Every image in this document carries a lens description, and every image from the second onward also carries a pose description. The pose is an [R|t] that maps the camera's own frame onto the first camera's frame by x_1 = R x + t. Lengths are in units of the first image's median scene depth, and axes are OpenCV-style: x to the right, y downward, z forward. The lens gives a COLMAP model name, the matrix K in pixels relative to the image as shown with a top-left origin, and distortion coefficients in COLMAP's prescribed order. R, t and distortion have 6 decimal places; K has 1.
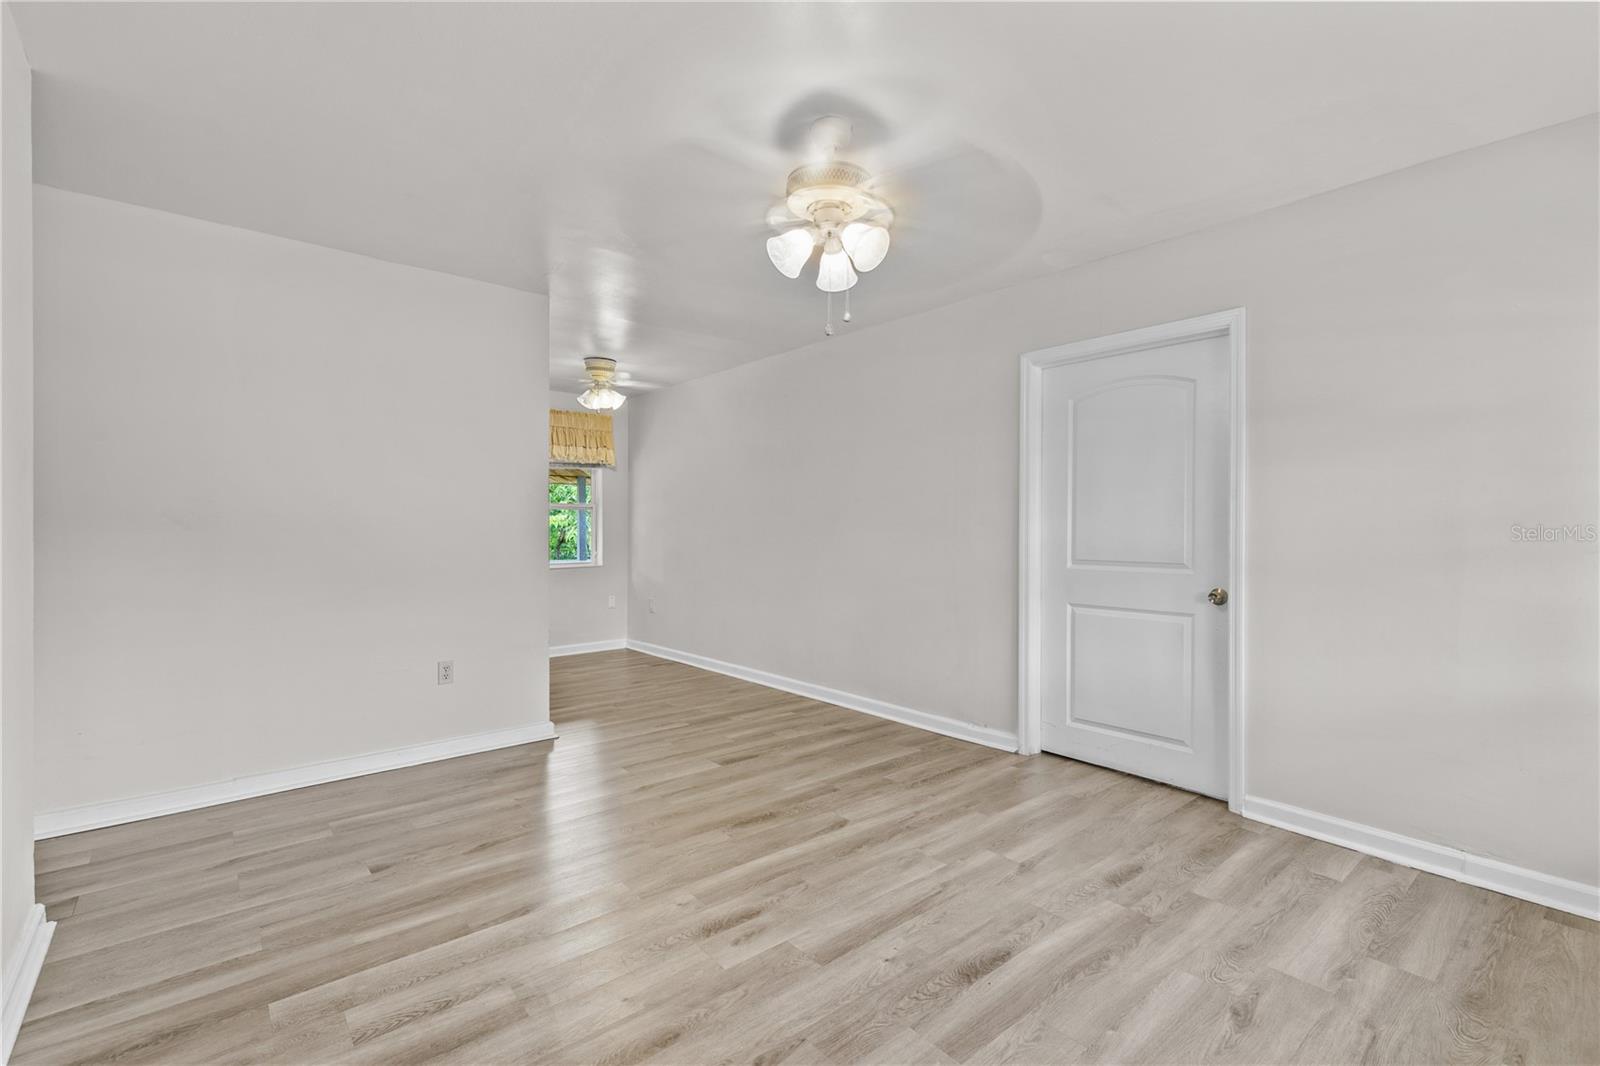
lens RADIAL K [[706.2, 0, 800.0], [0, 706.2, 533.0], [0, 0, 1]] dist [-0.000844, -0.000060]
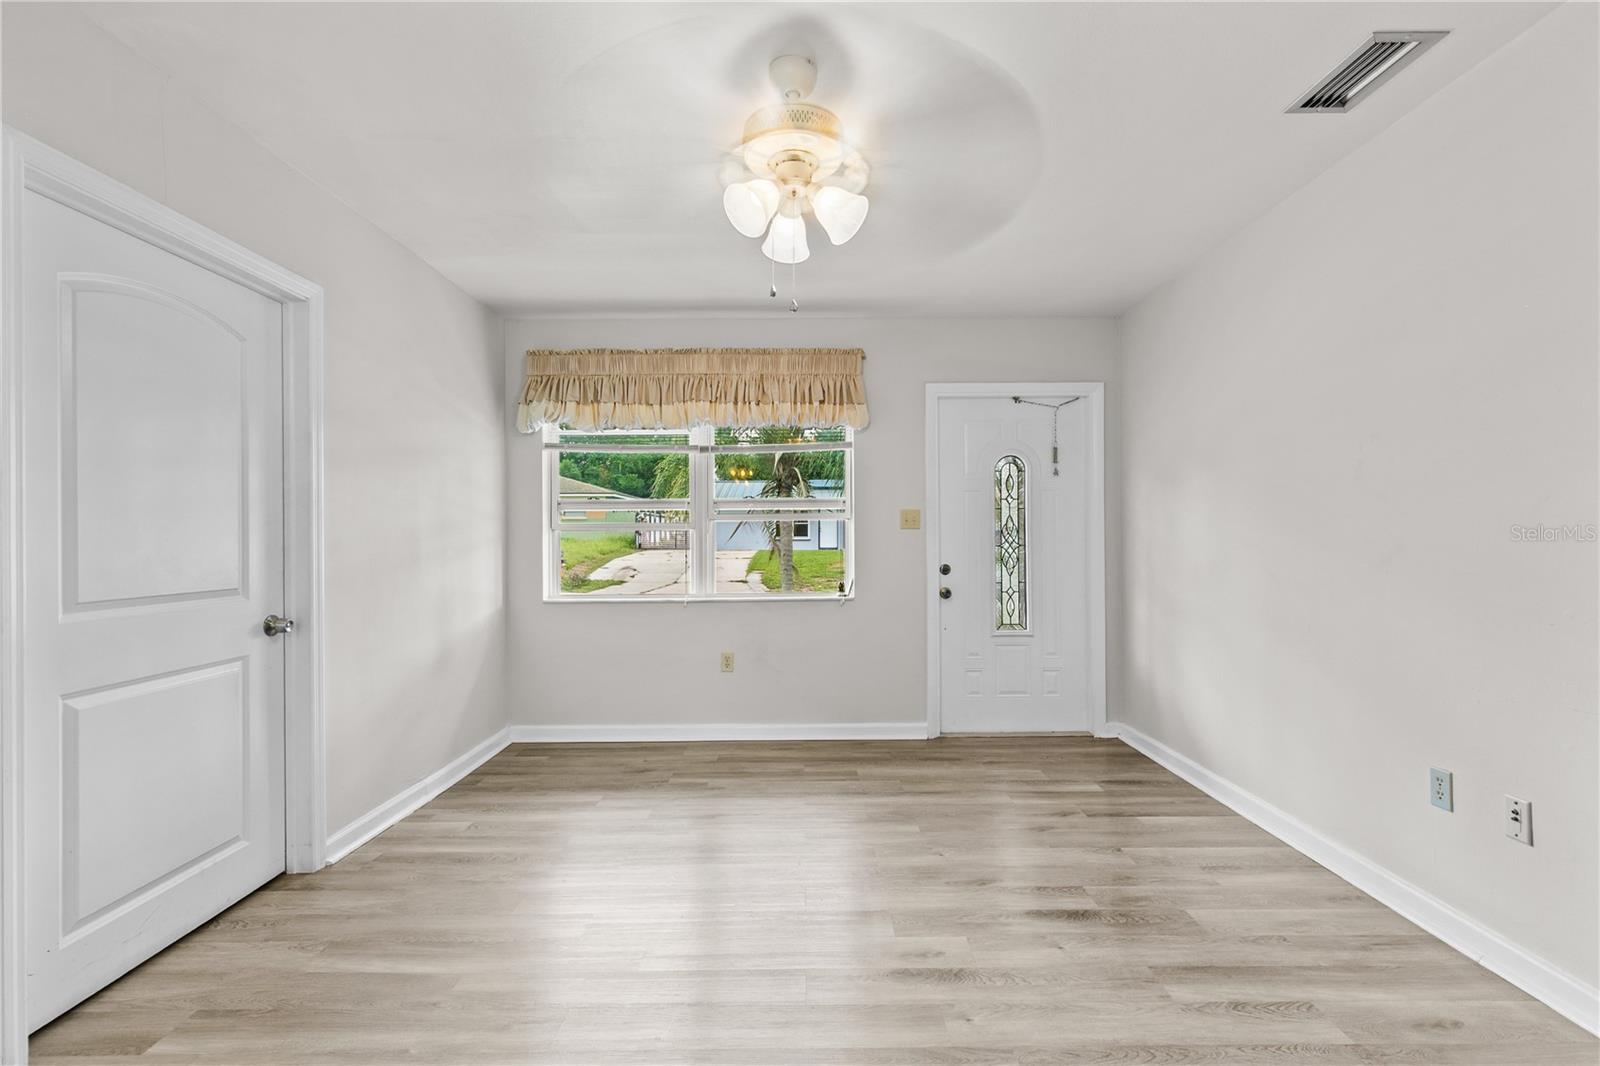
lens RADIAL K [[746.6, 0, 800.0], [0, 746.6, 533.0], [0, 0, 1]] dist [0.000806, 0.000057]
pose [[-0.770065, 0.004765, 0.637947, -0.479805], [0.006528, 0.999979, 0.000410, -0.012387], [-0.637931, 0.004480, -0.770080, 1.511292]]
